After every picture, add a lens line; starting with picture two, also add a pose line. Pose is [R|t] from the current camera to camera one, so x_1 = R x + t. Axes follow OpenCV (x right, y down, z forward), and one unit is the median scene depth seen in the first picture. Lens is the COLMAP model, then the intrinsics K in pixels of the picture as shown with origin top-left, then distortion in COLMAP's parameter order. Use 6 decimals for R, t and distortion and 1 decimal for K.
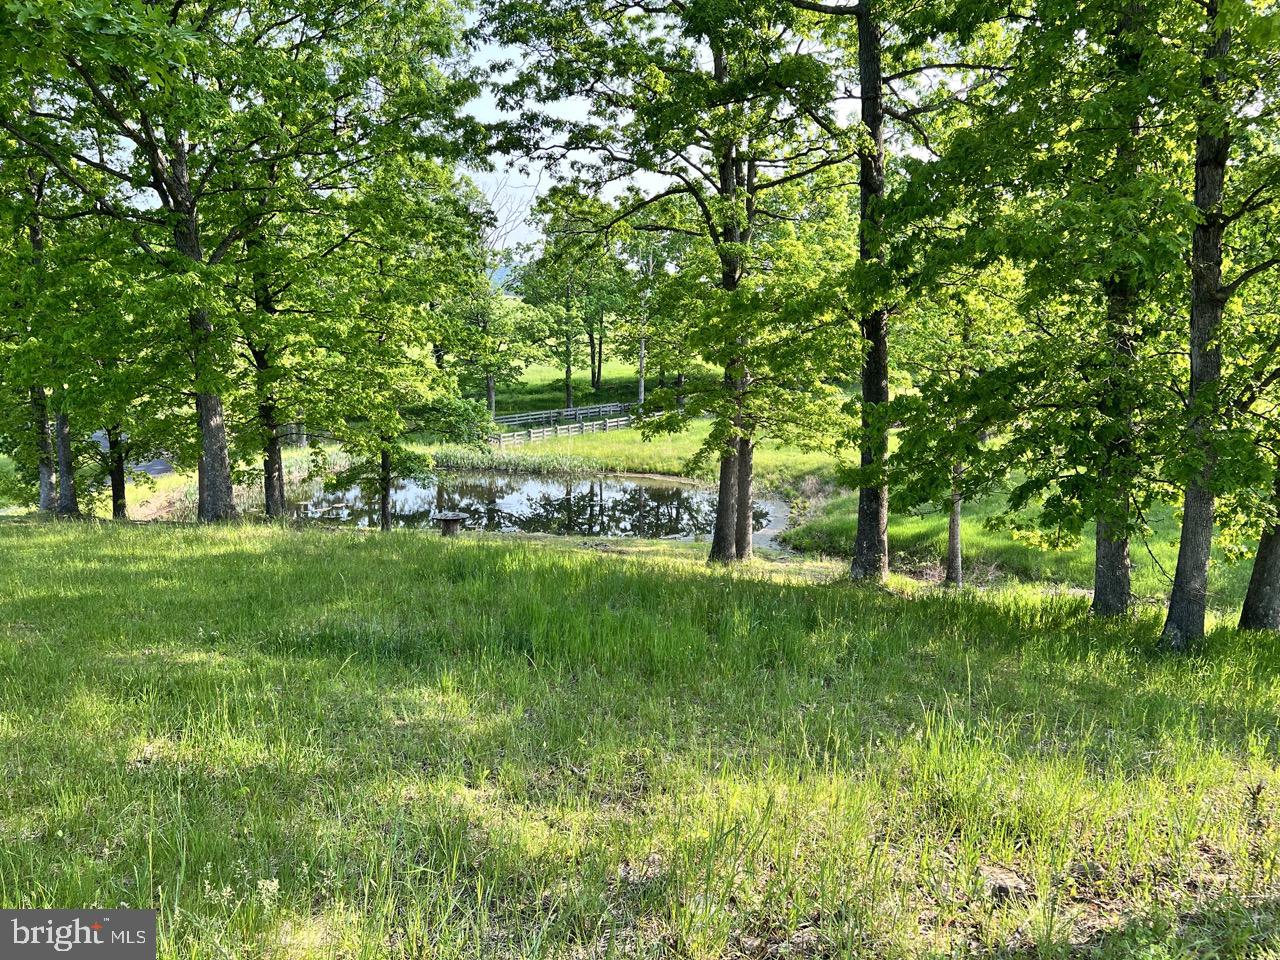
lens RADIAL K [[981.5, 0, 640.0], [0, 981.5, 480.0], [0, 0, 1]] dist [0.110299, -0.141600]
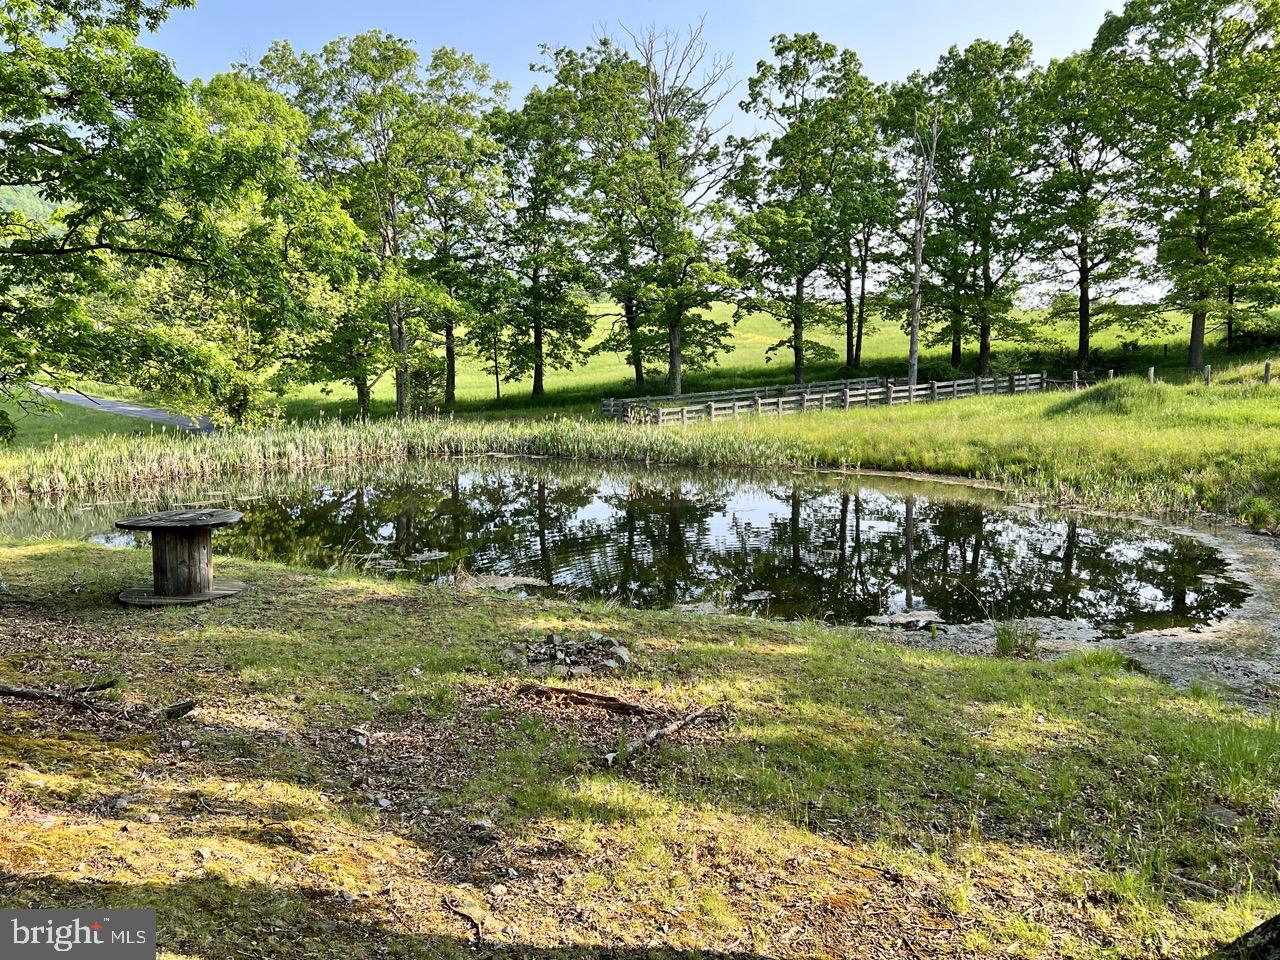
lens RADIAL K [[981.5, 0, 640.0], [0, 981.5, 480.0], [0, 0, 1]] dist [0.110299, -0.141600]
pose [[0.955641, 0.021101, -0.293776, 0.020345], [-0.032174, 0.998940, -0.032912, 0.014020], [0.292770, 0.040904, 0.955308, 0.353952]]
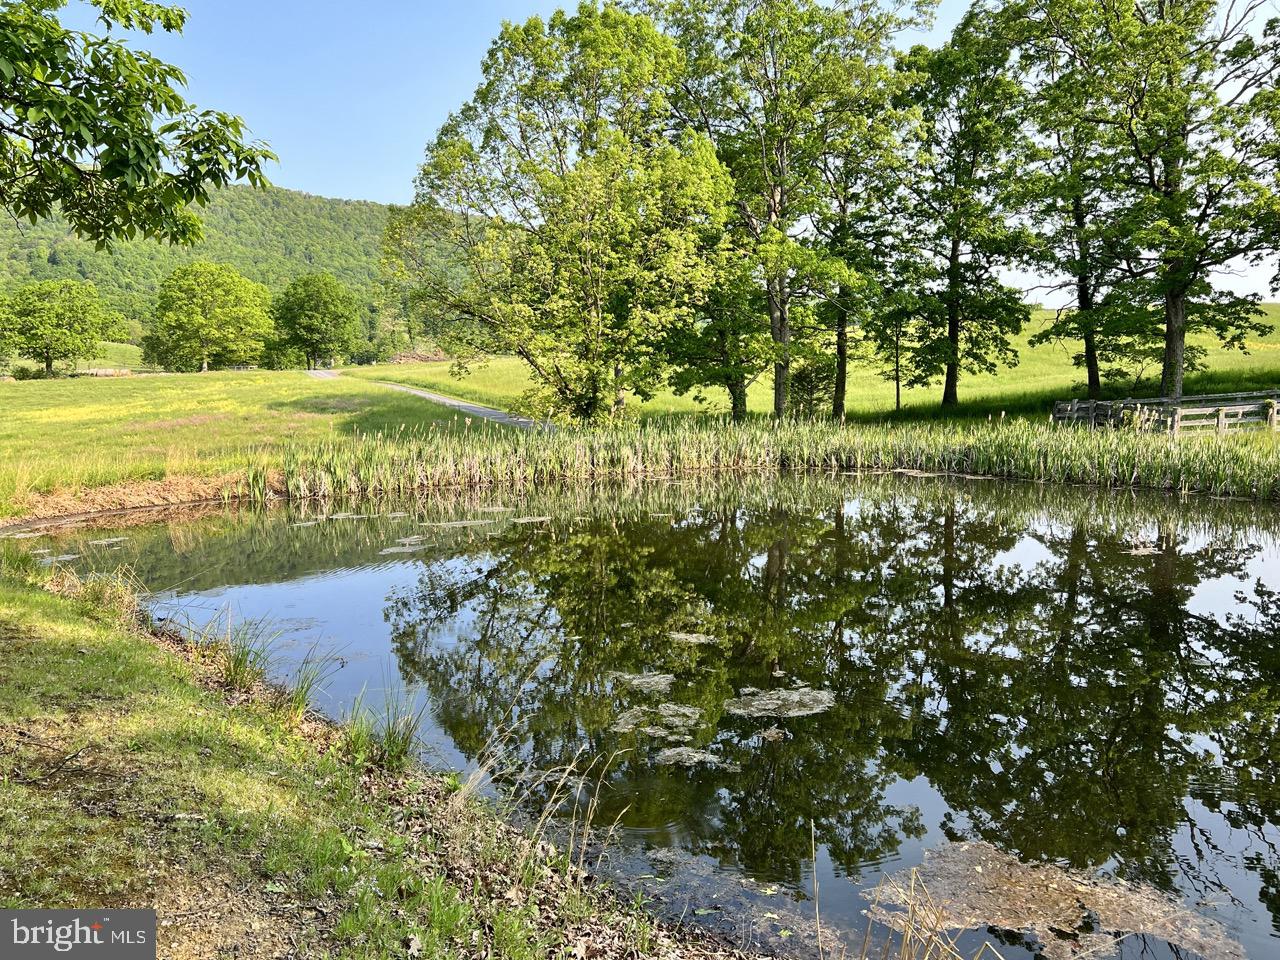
lens RADIAL K [[970.3, 0, 640.0], [0, 970.3, 480.0], [0, 0, 1]] dist [-0.000790, 0.001634]
pose [[0.773268, 0.047576, -0.632291, -0.042257], [-0.090900, 0.995199, -0.036285, 0.010811], [0.627529, 0.085533, 0.773880, 0.468131]]
